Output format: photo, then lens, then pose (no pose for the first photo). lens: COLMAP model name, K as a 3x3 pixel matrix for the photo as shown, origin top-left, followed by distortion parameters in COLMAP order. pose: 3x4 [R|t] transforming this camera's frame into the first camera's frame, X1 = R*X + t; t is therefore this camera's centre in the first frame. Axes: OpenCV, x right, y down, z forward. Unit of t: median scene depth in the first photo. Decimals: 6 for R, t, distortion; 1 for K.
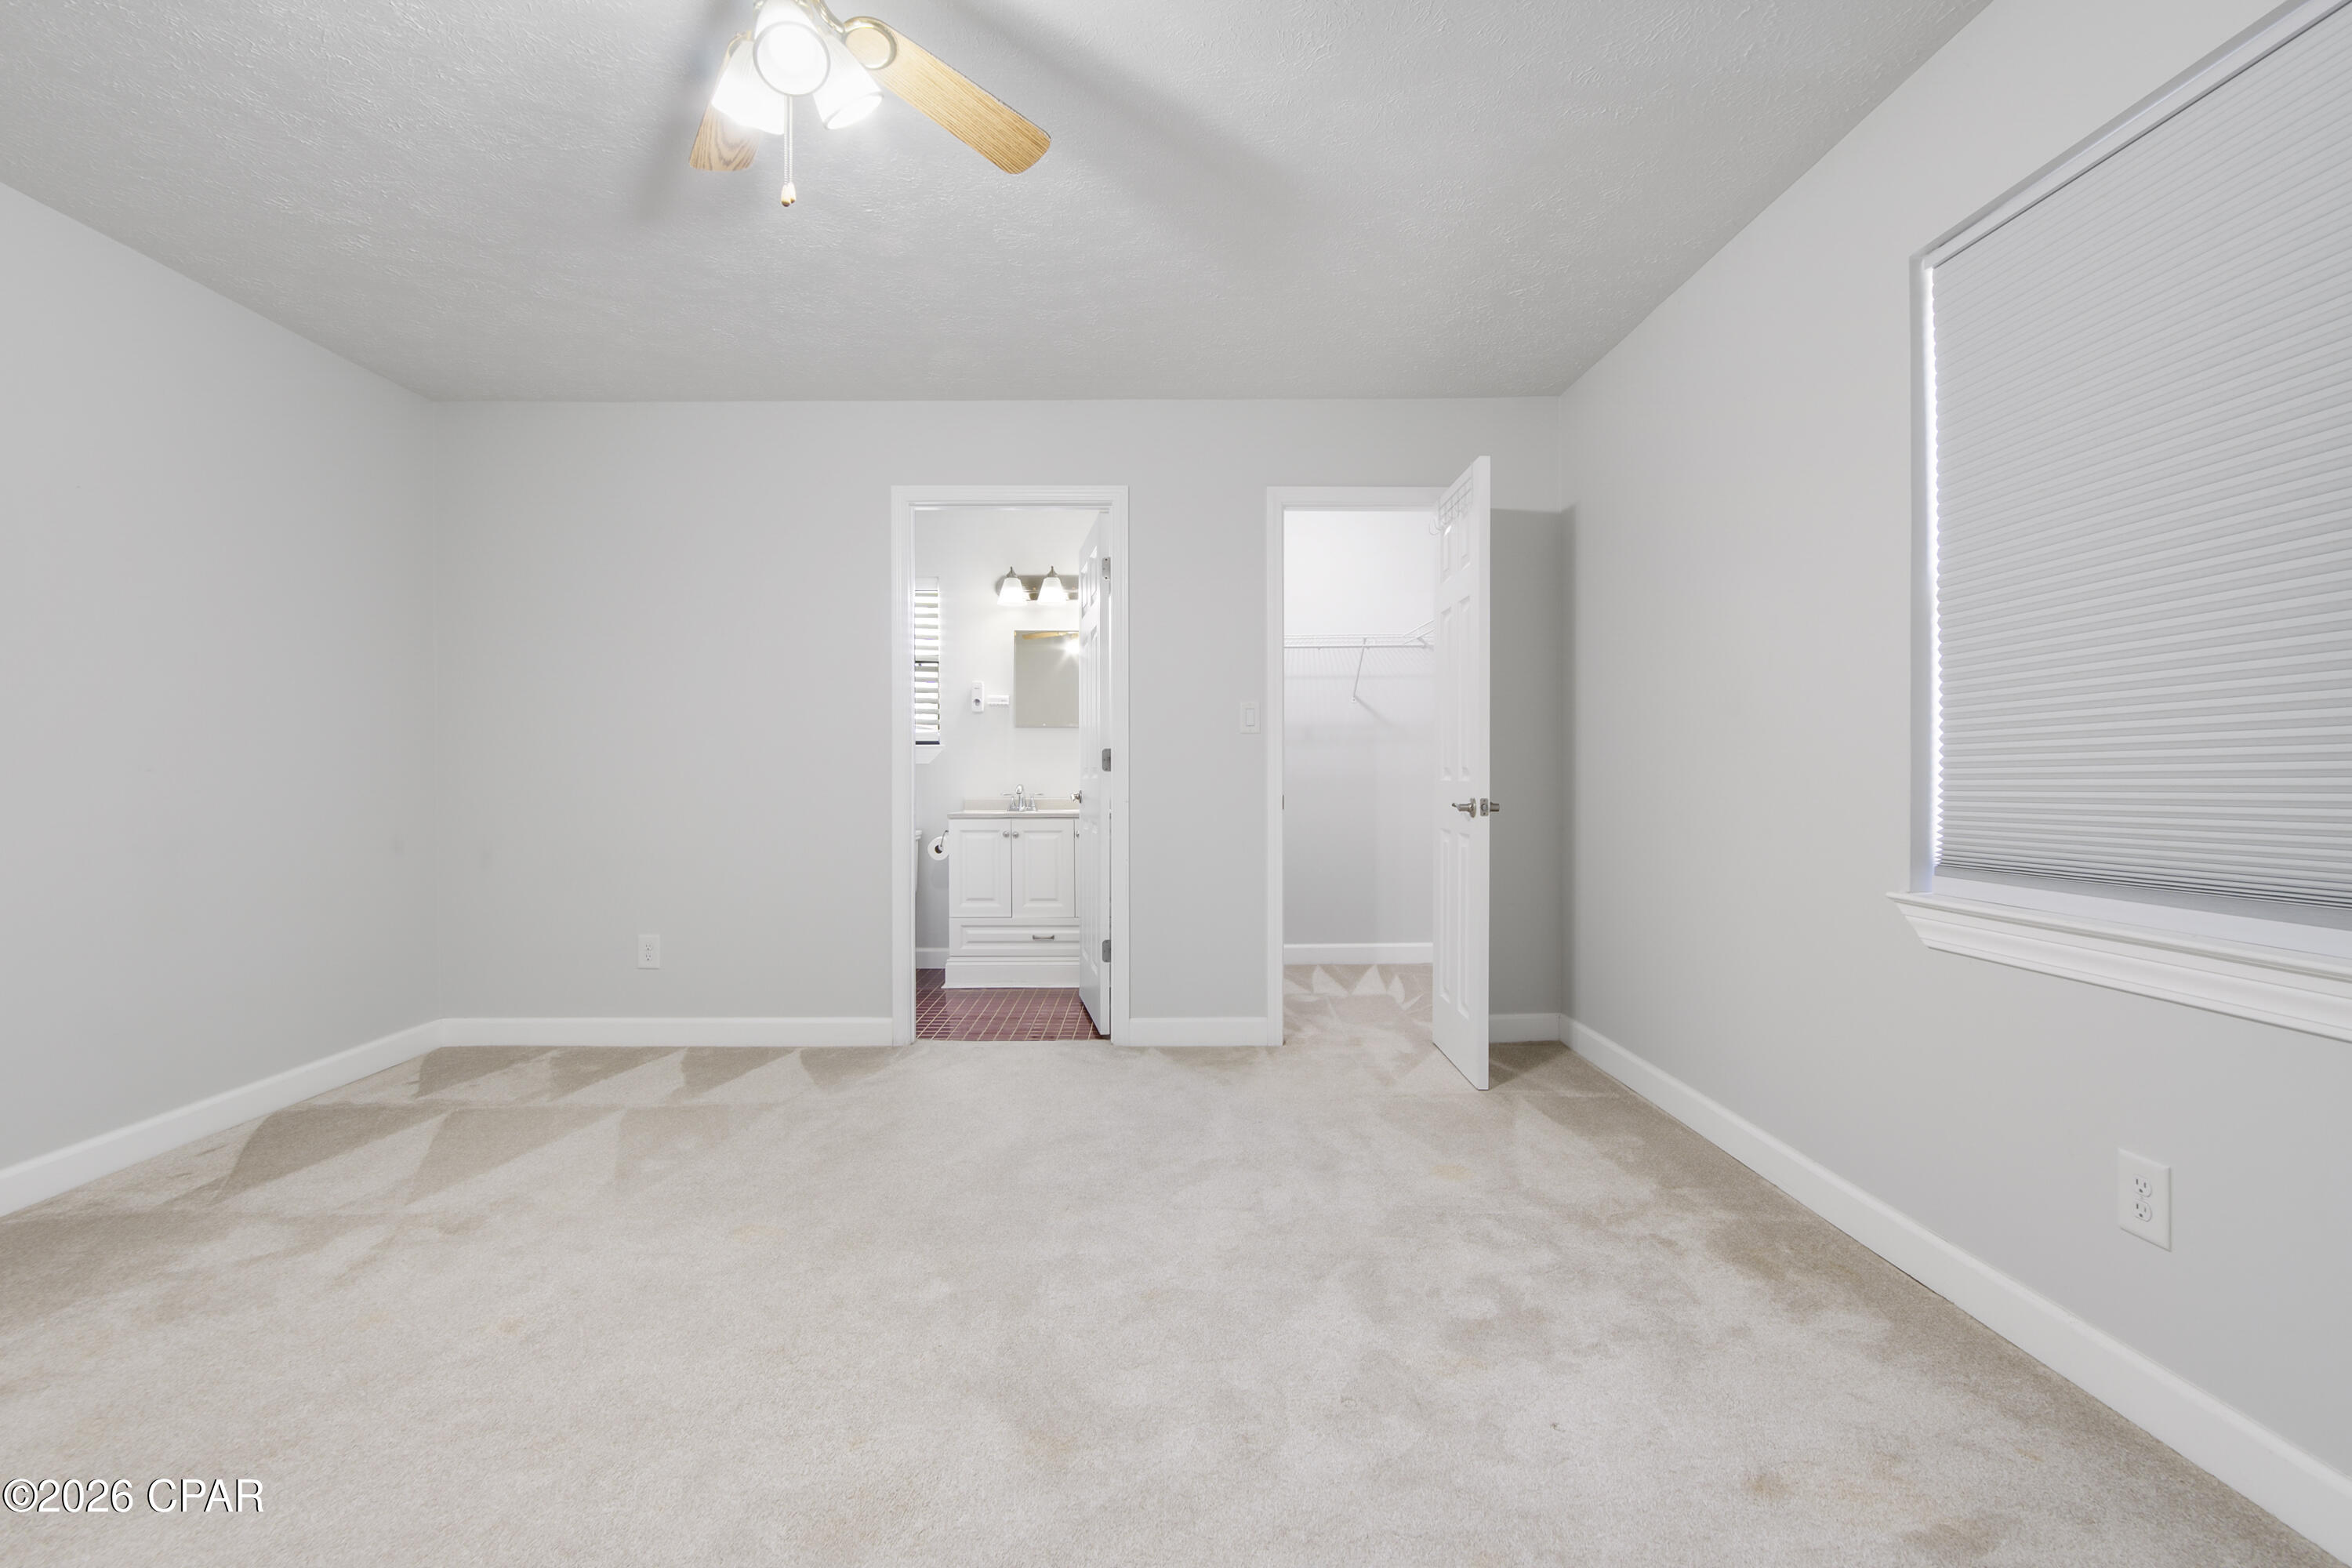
lens RADIAL K [[1059.4, 0, 1186.9], [0, 1059.4, 778.6], [0, 0, 1]] dist [-0.007444, -0.000902]
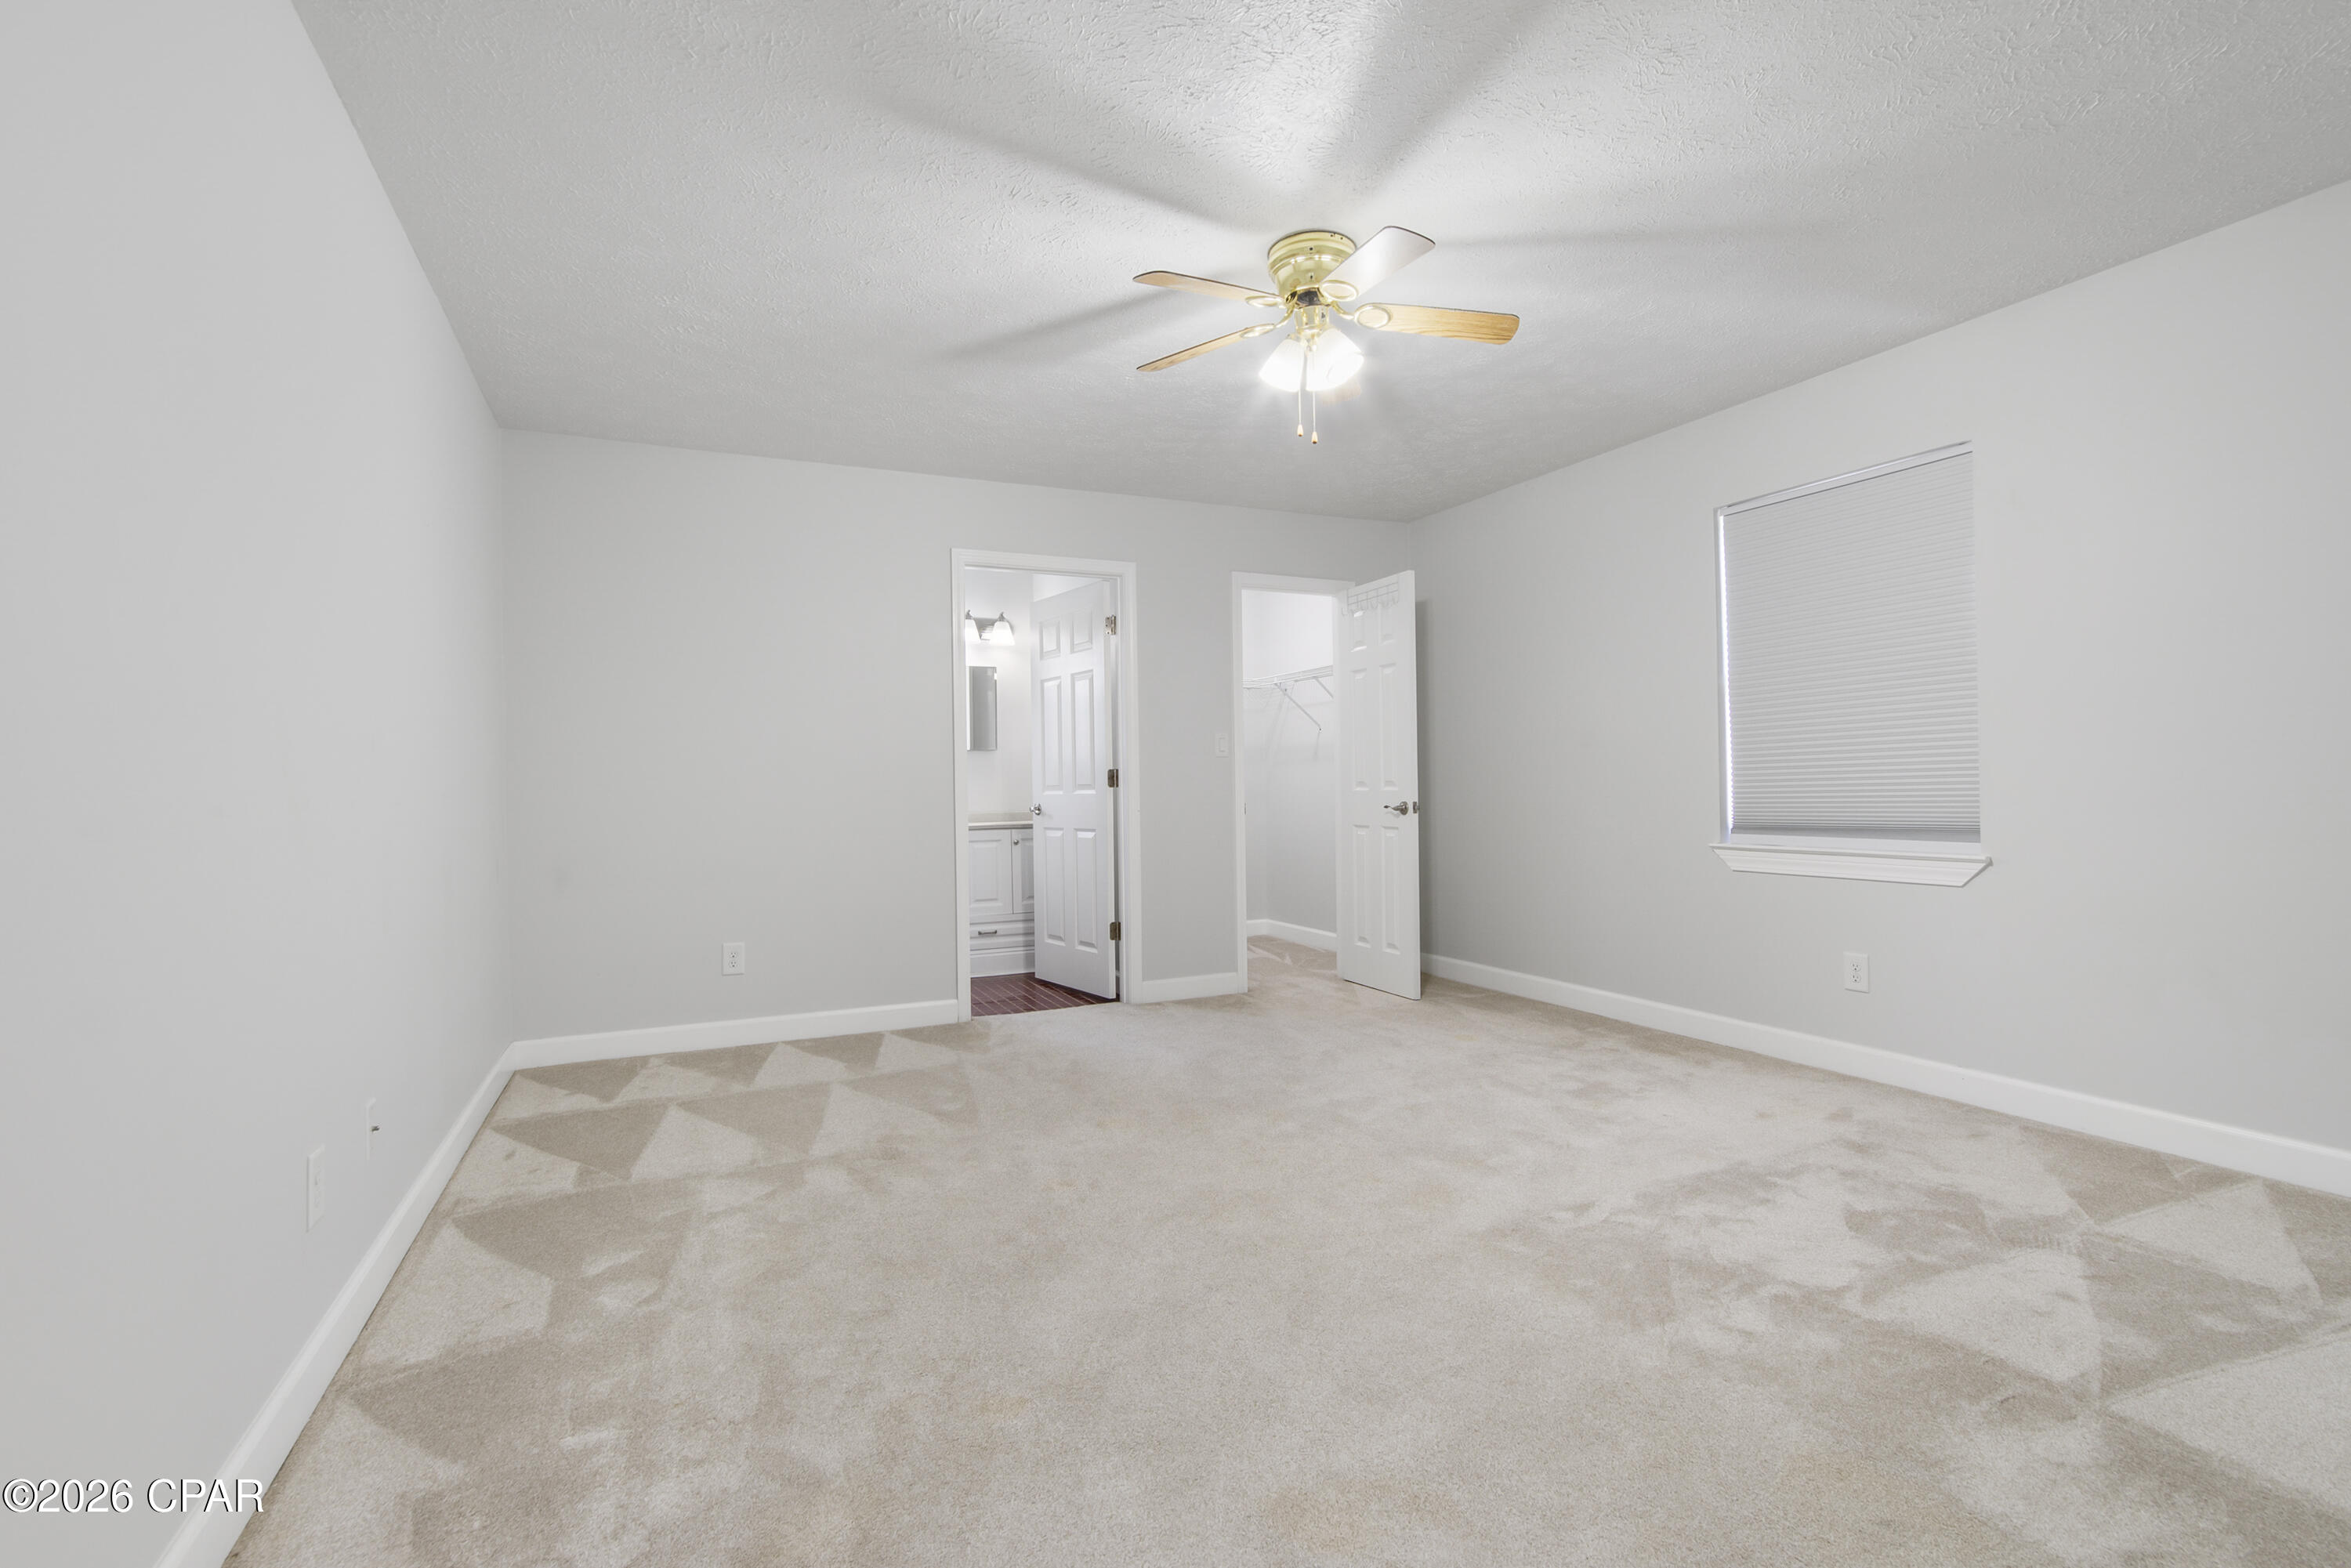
lens RADIAL K [[1058.9, 0, 1183.4], [0, 1058.9, 775.3], [0, 0, 1]] dist [-0.007444, -0.000902]
pose [[0.907423, -0.006732, 0.420165, -0.694333], [0.015624, 0.999721, -0.017724, 0.003898], [-0.419928, 0.022648, 0.907275, -0.223619]]
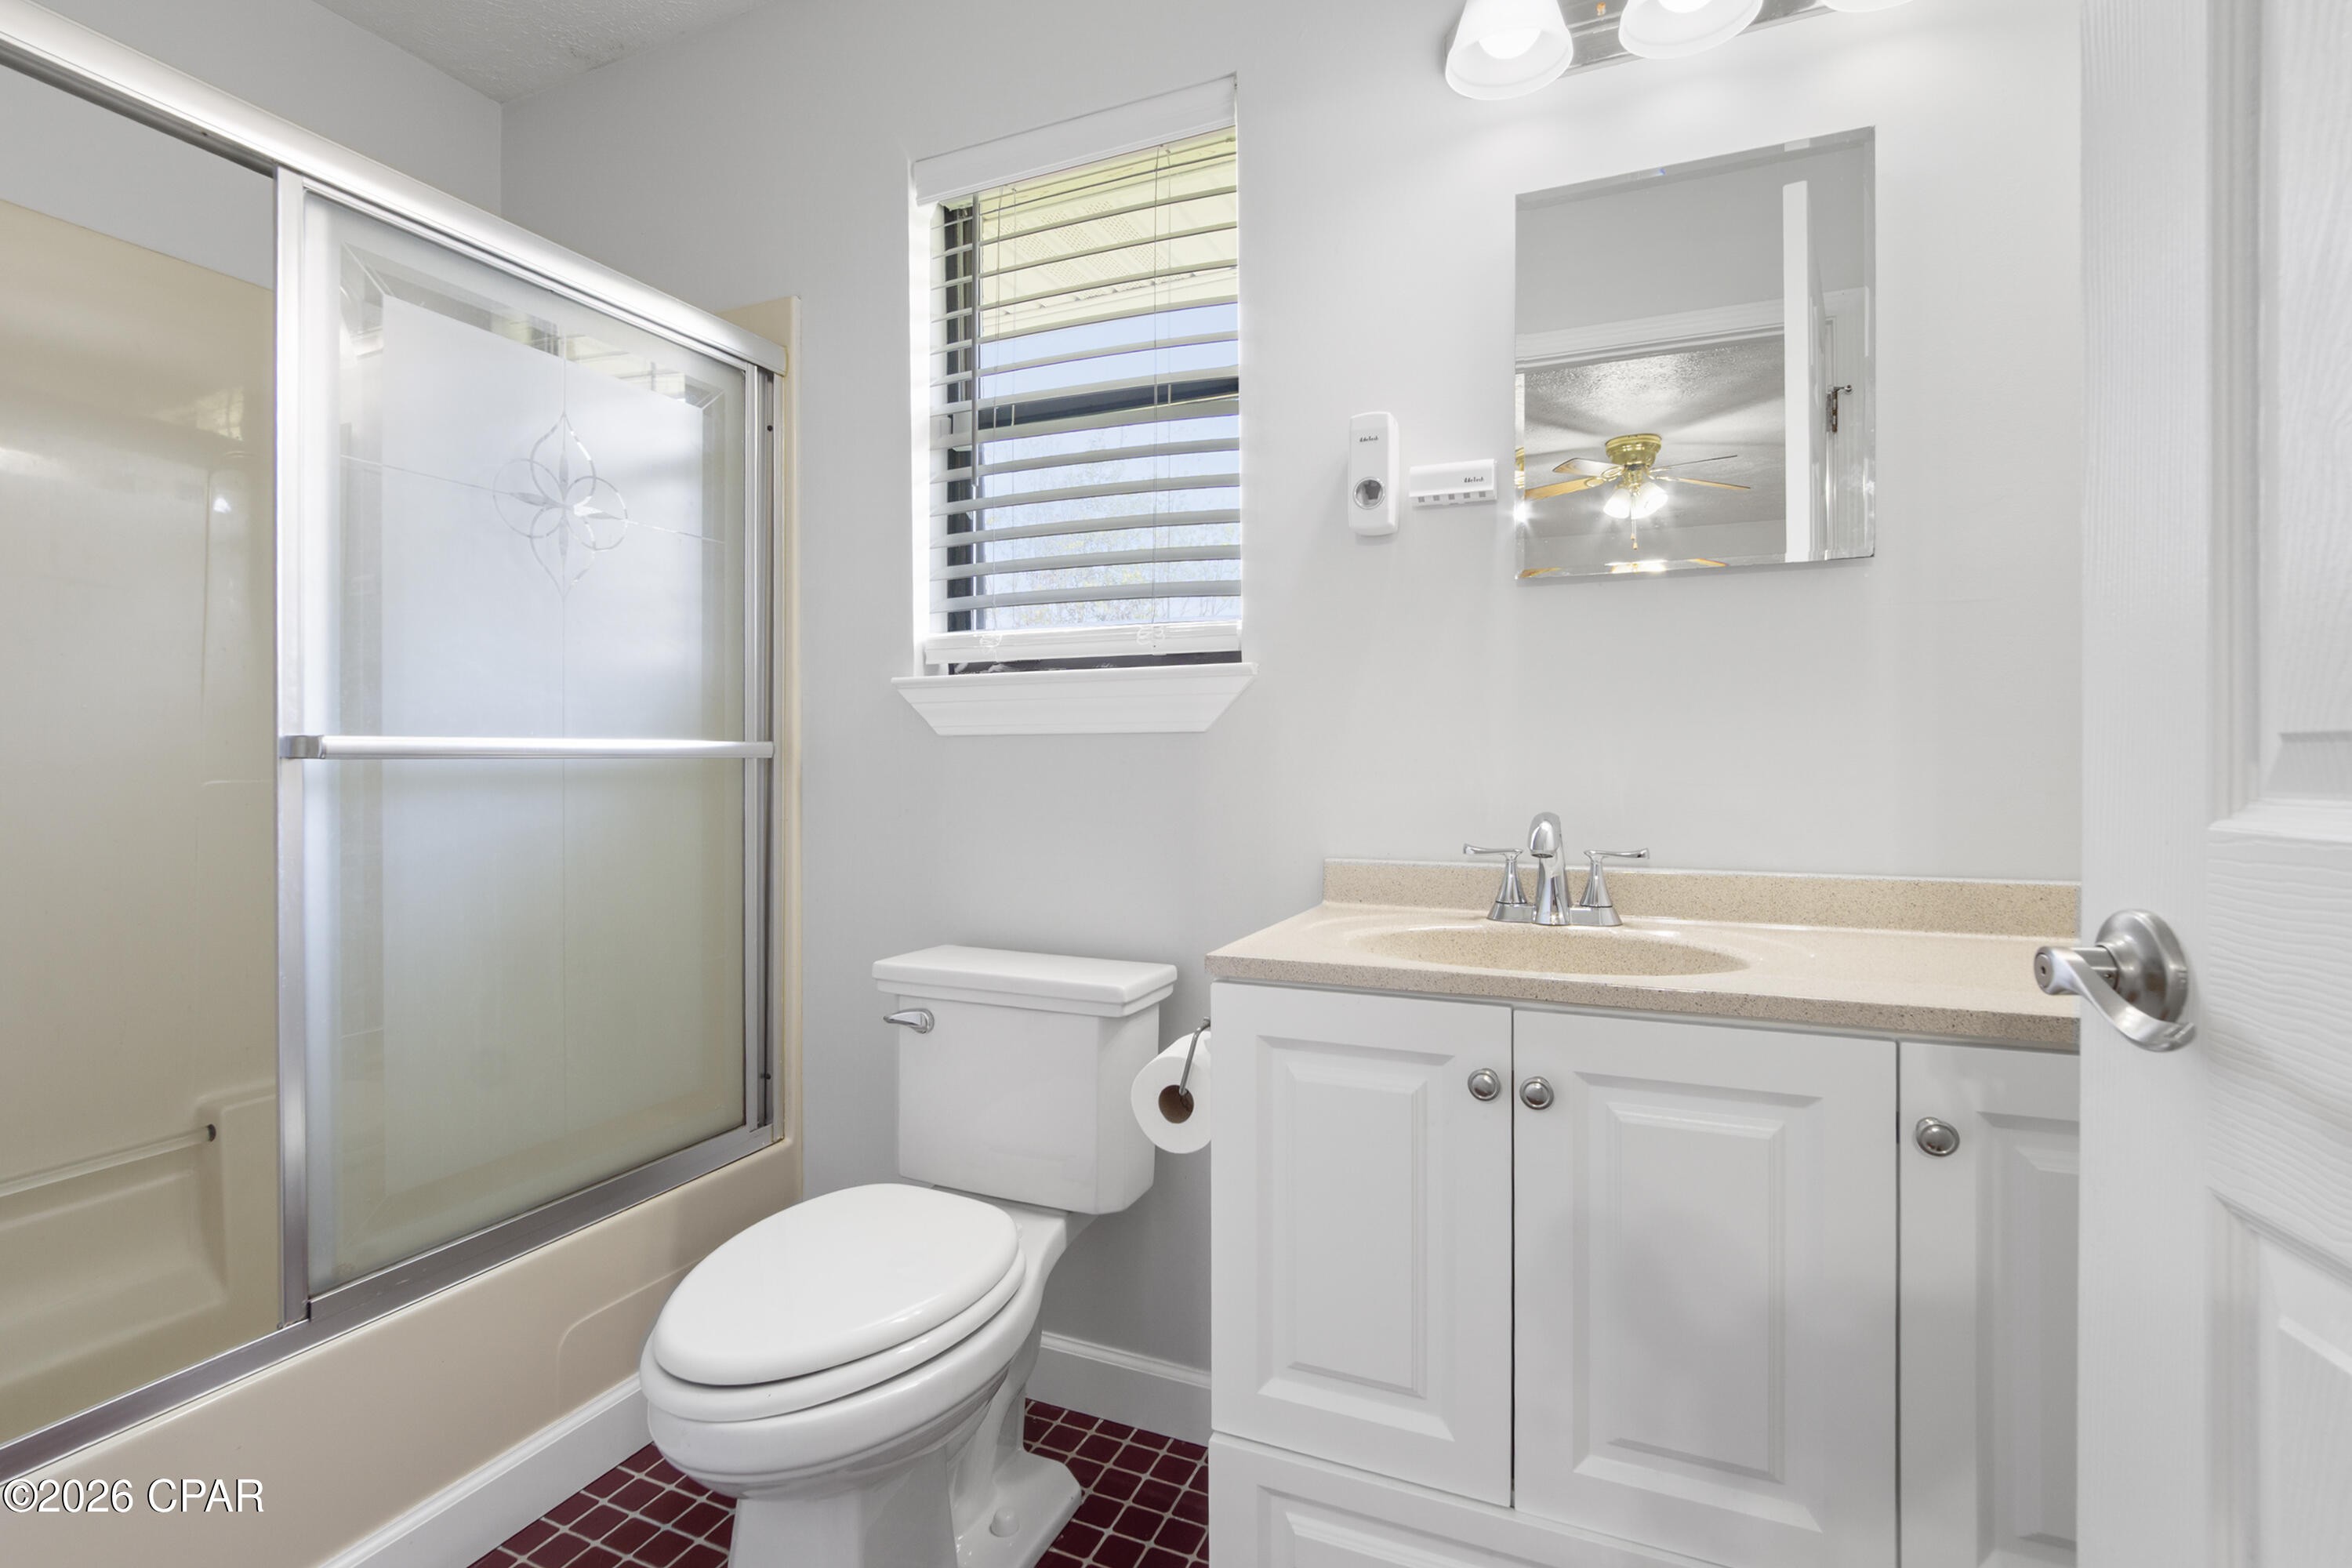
lens RADIAL K [[1059.4, 0, 1187.2], [0, 1059.4, 768.8], [0, 0, 1]] dist [-0.007444, -0.000902]
pose [[0.906614, 0.002518, -0.421954, -0.194447], [-0.002223, 0.999997, 0.001192, -0.006455], [0.421956, -0.000143, 0.906616, 1.125167]]
